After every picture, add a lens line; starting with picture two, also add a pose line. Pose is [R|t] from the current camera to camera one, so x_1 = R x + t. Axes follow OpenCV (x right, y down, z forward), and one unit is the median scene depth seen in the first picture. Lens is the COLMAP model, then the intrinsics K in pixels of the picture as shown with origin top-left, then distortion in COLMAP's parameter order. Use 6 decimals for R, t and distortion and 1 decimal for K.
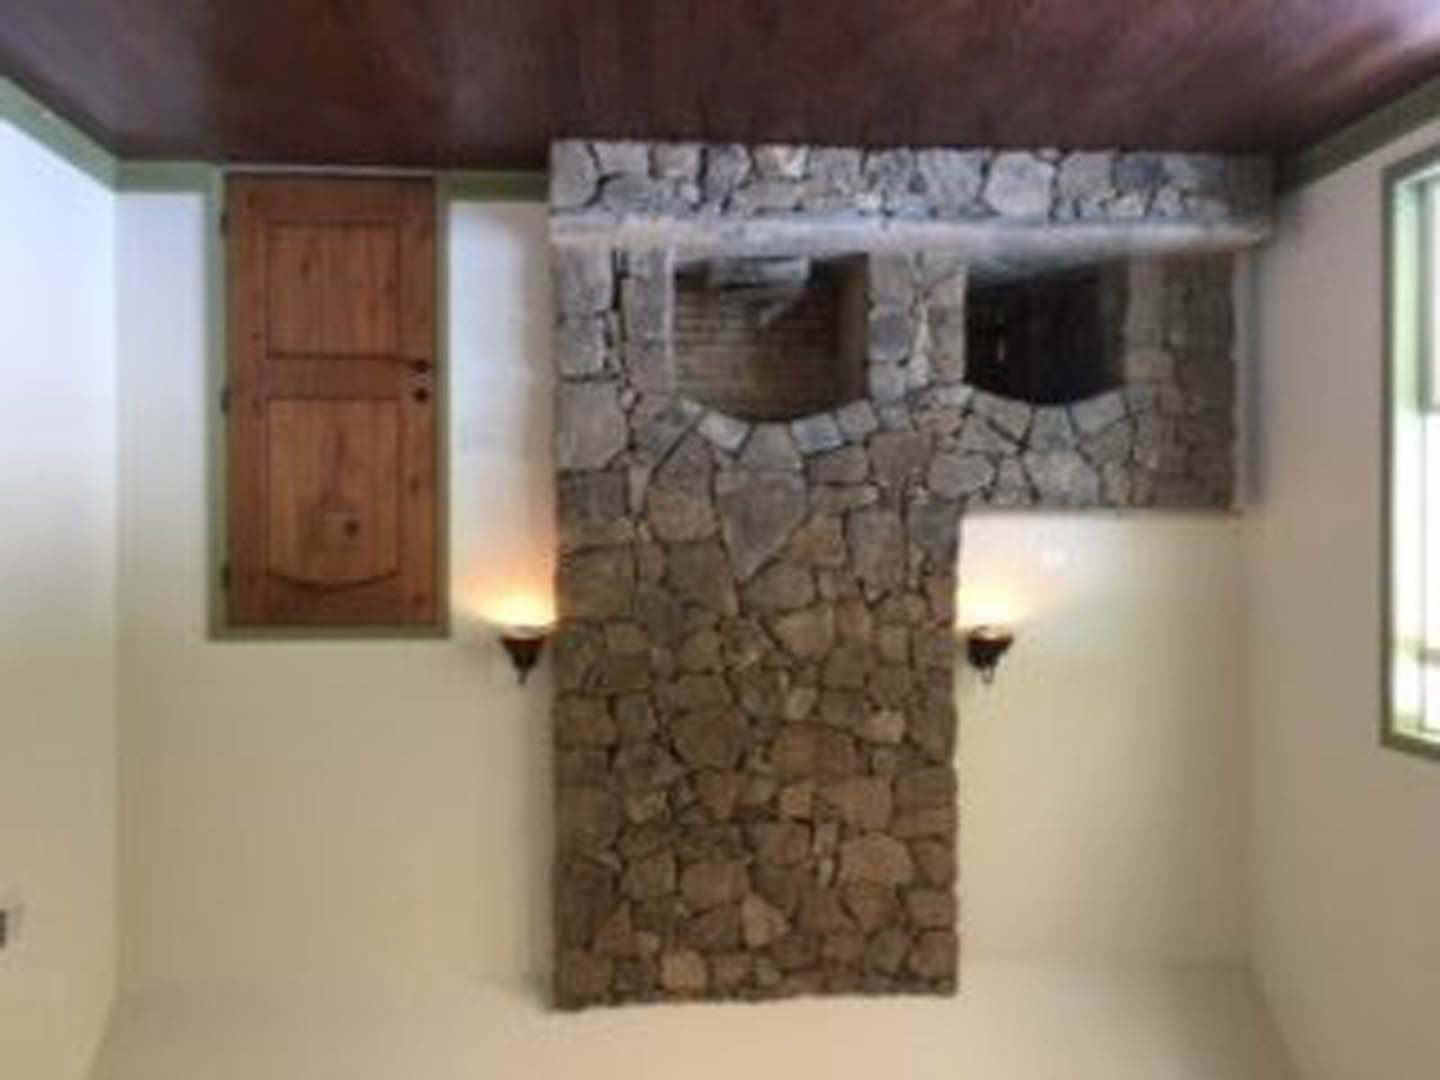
lens RADIAL K [[1175.0, 0, 727.2], [0, 1175.0, 557.7], [0, 0, 1]] dist [0.043347, -0.003208]
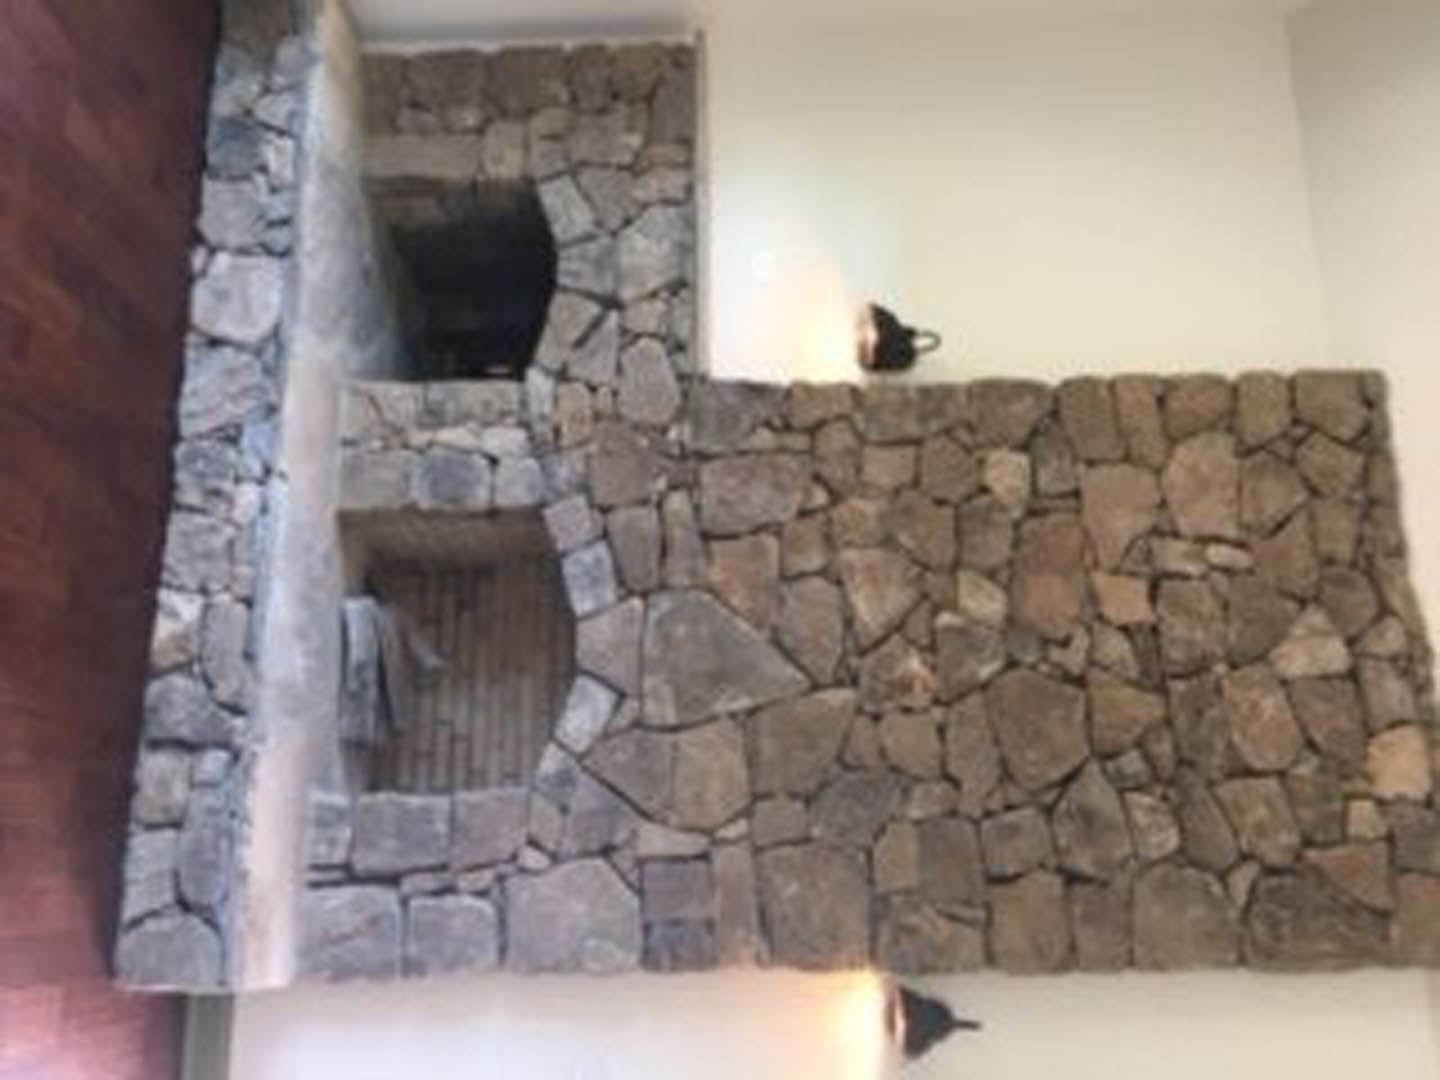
lens RADIAL K [[1175.0, 0, 727.2], [0, 1175.0, 557.7], [0, 0, 1]] dist [0.043347, -0.003208]
pose [[-0.014230, -0.985508, 0.169033, -0.030341], [0.999174, -0.020449, -0.035110, 0.000080], [0.038058, 0.168394, 0.984985, 0.313870]]
